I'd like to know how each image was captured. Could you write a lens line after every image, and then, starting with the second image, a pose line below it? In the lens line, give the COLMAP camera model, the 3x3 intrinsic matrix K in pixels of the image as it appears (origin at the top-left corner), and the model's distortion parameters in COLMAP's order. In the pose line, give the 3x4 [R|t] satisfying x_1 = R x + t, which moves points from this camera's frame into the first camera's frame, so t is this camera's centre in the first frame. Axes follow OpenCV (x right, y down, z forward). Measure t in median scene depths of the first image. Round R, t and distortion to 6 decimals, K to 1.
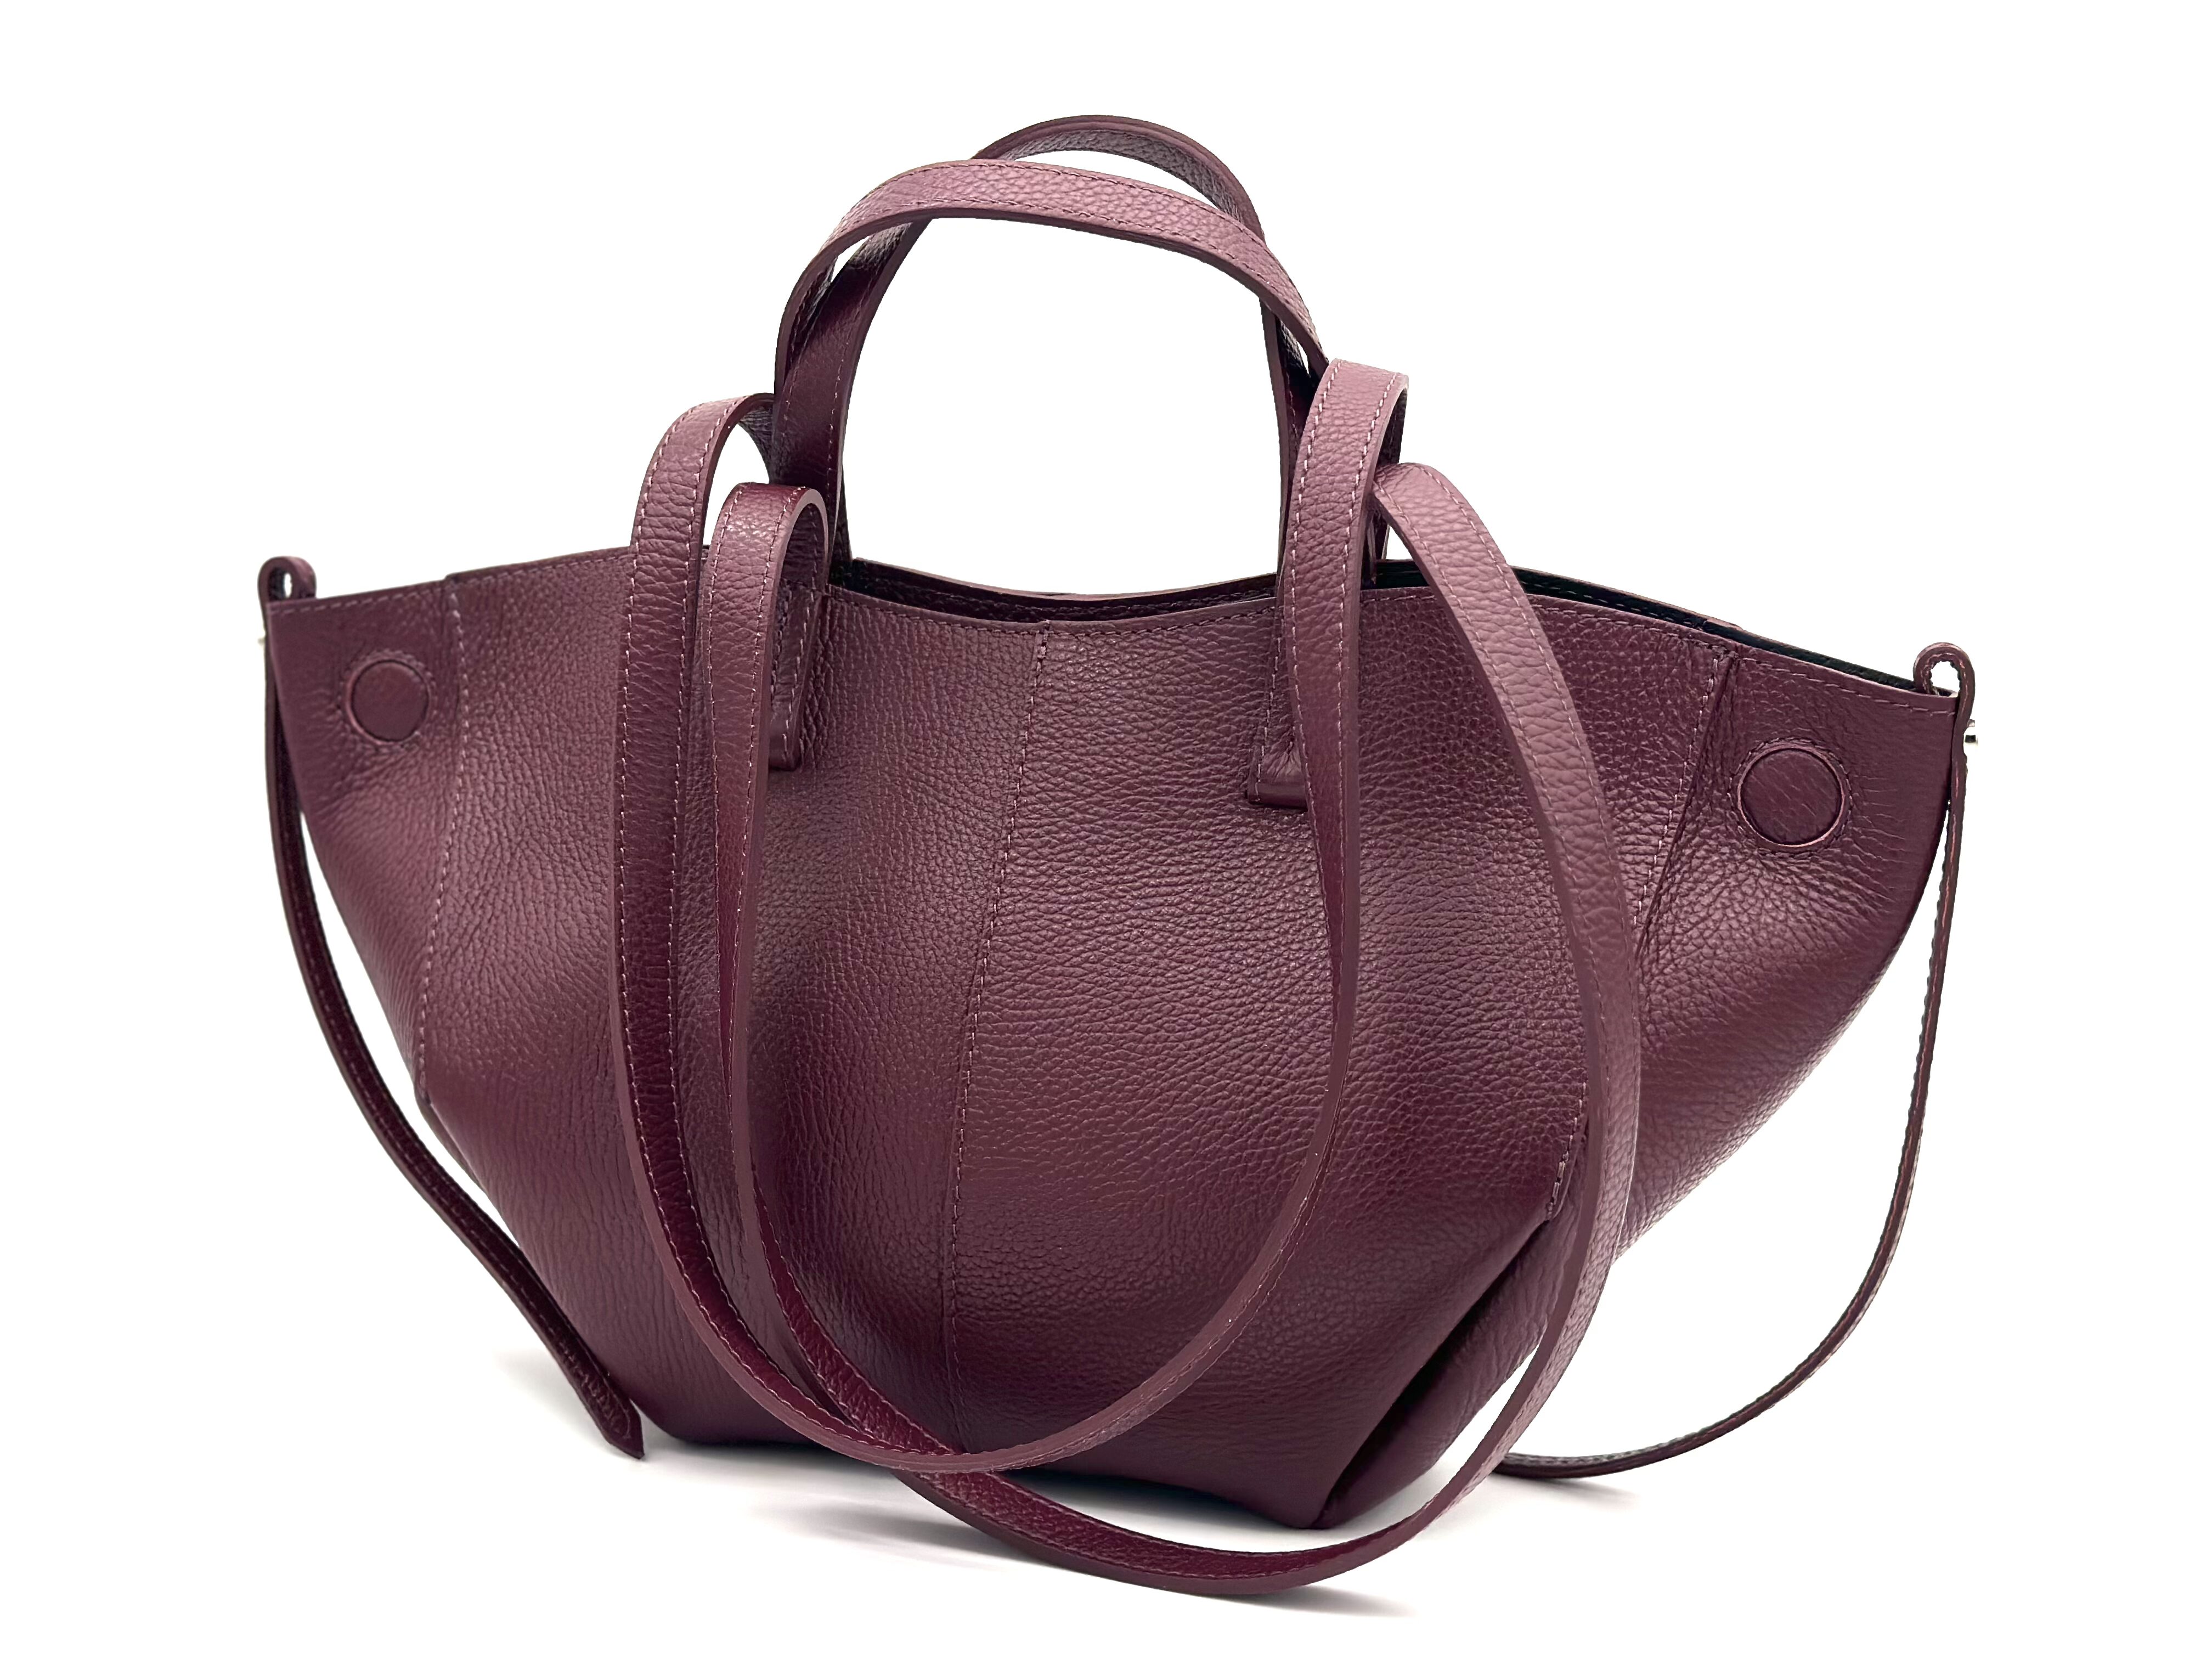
lens RADIAL K [[3083.4, 0, 1106.0], [0, 3083.4, 829.5], [0, 0, 1]] dist [-0.022068, 0.004286]
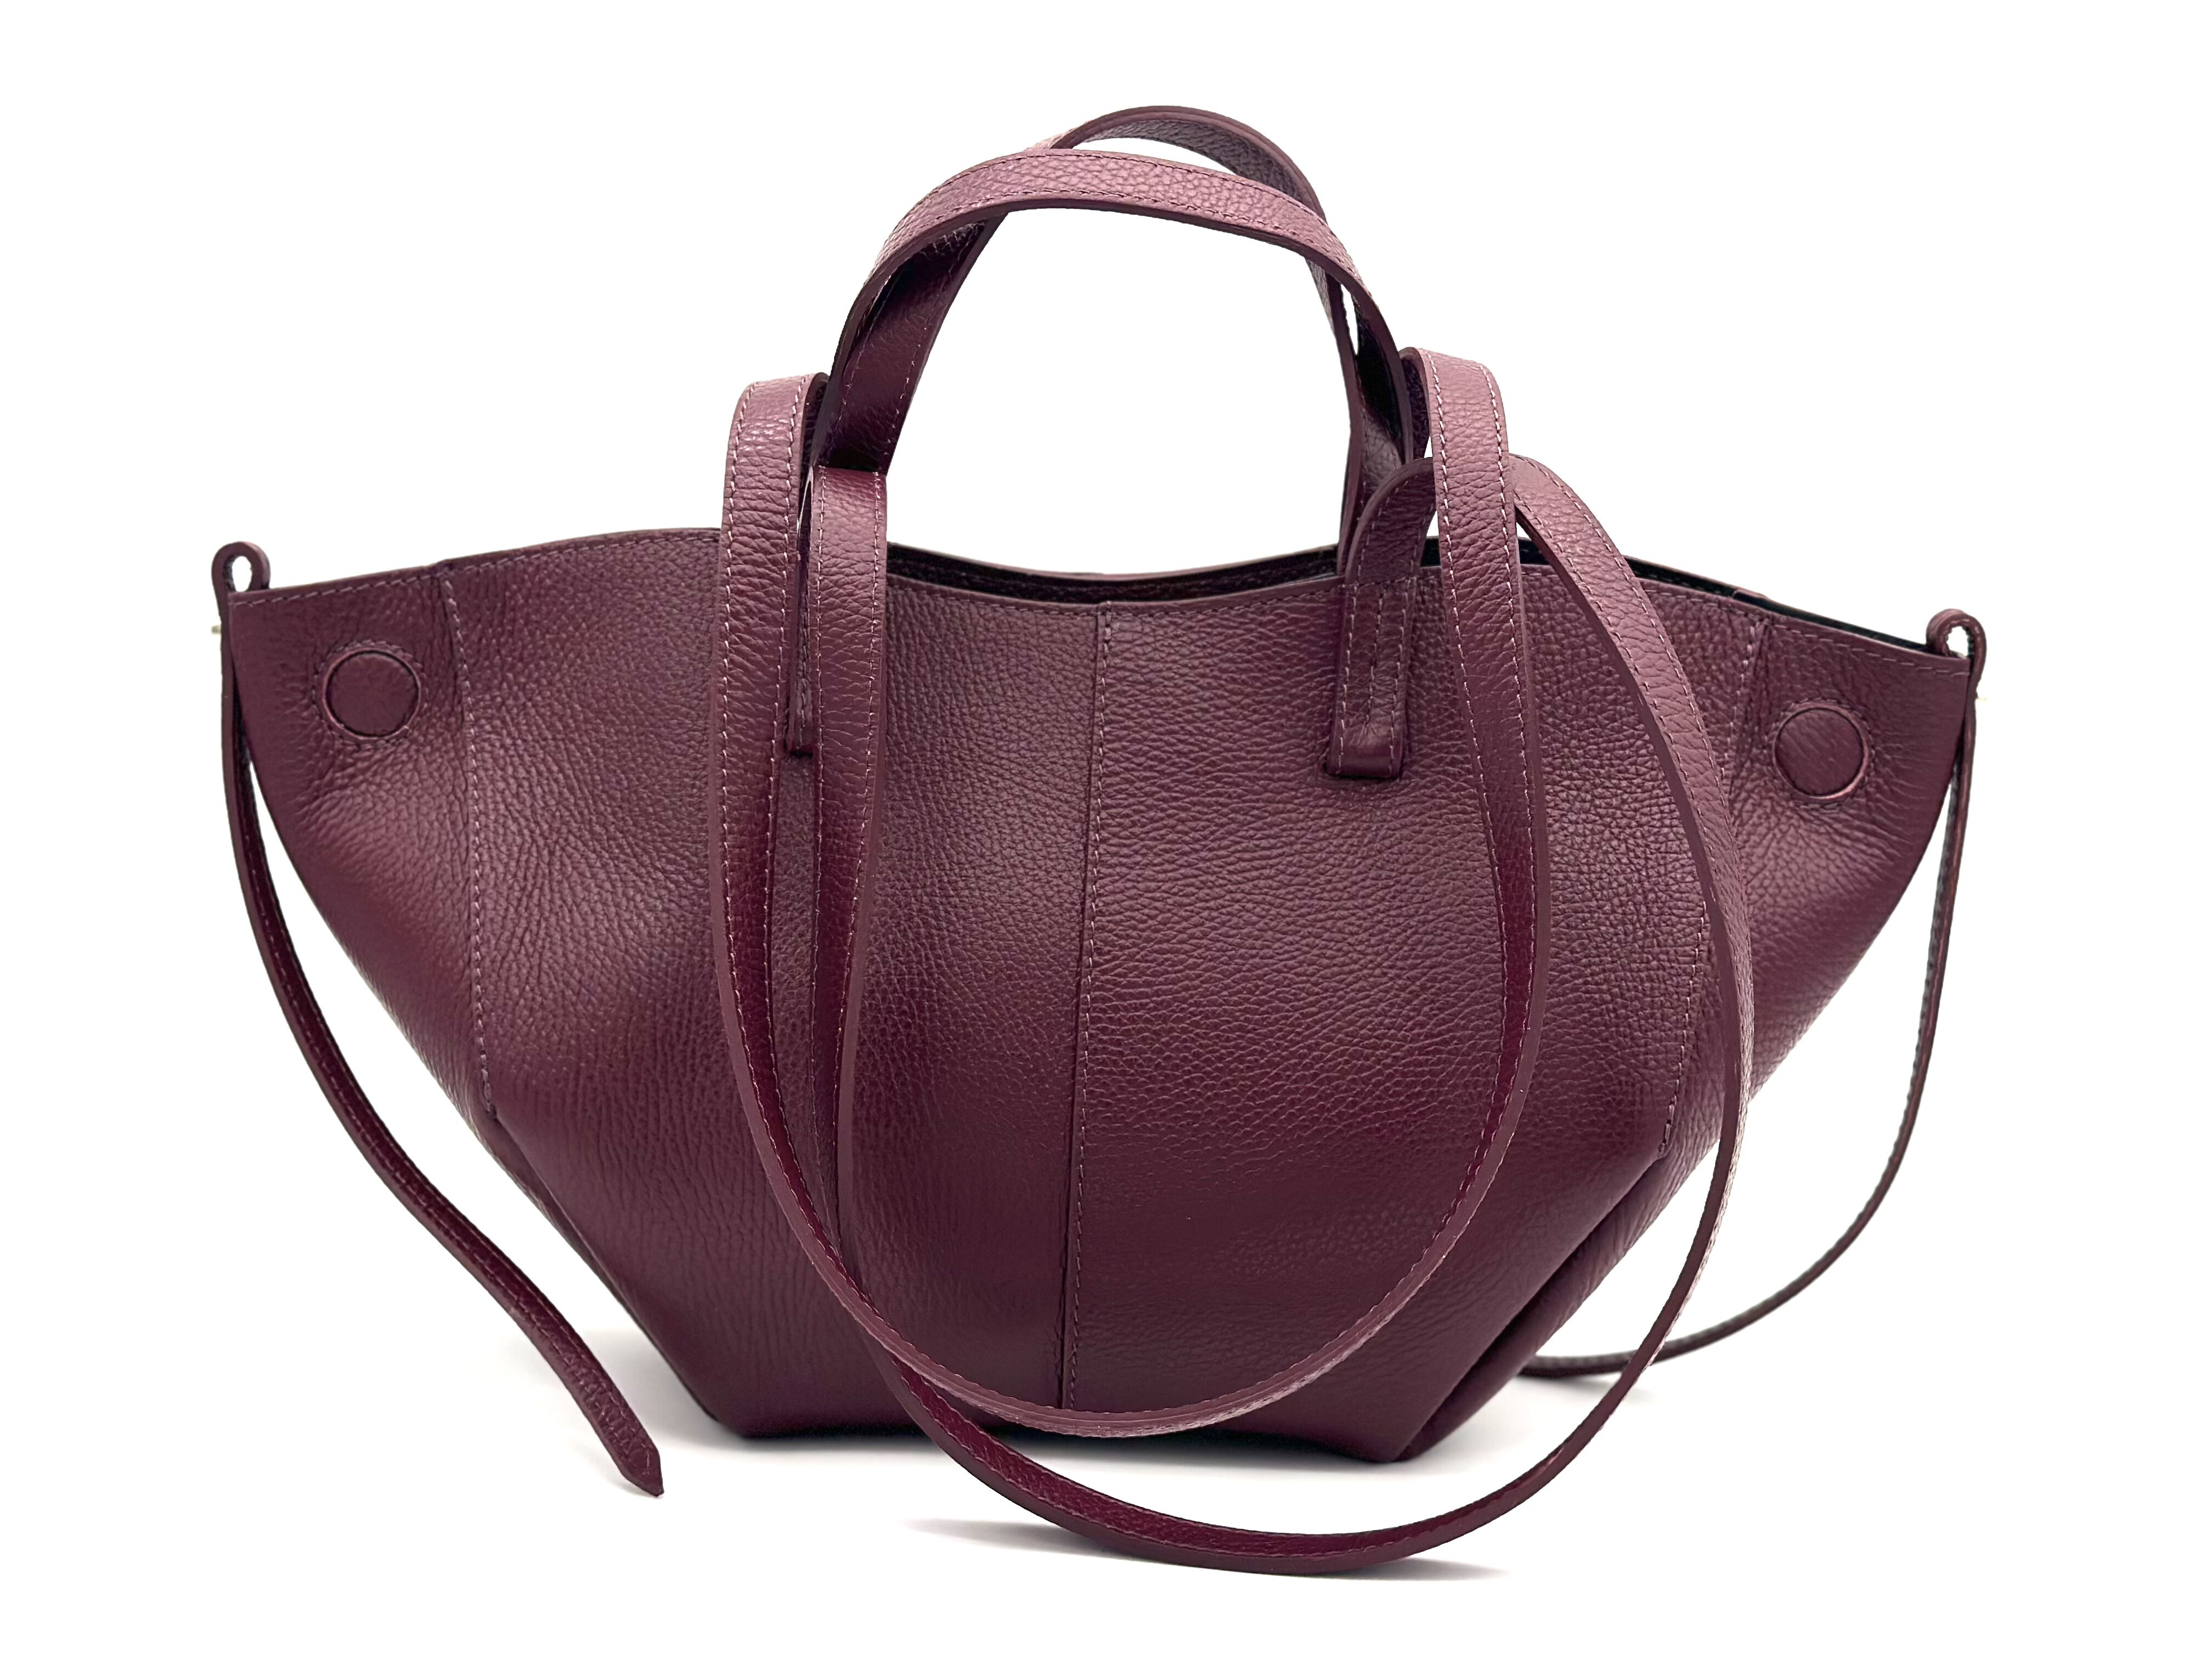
lens RADIAL K [[3089.0, 0, 1106.0], [0, 3089.0, 829.5], [0, 0, 1]] dist [0.028262, -1.595794]
pose [[0.961971, -0.045647, 0.269312, -0.304978], [0.033243, 0.998174, 0.050441, -0.045201], [-0.271122, -0.039570, 0.961731, 0.019988]]
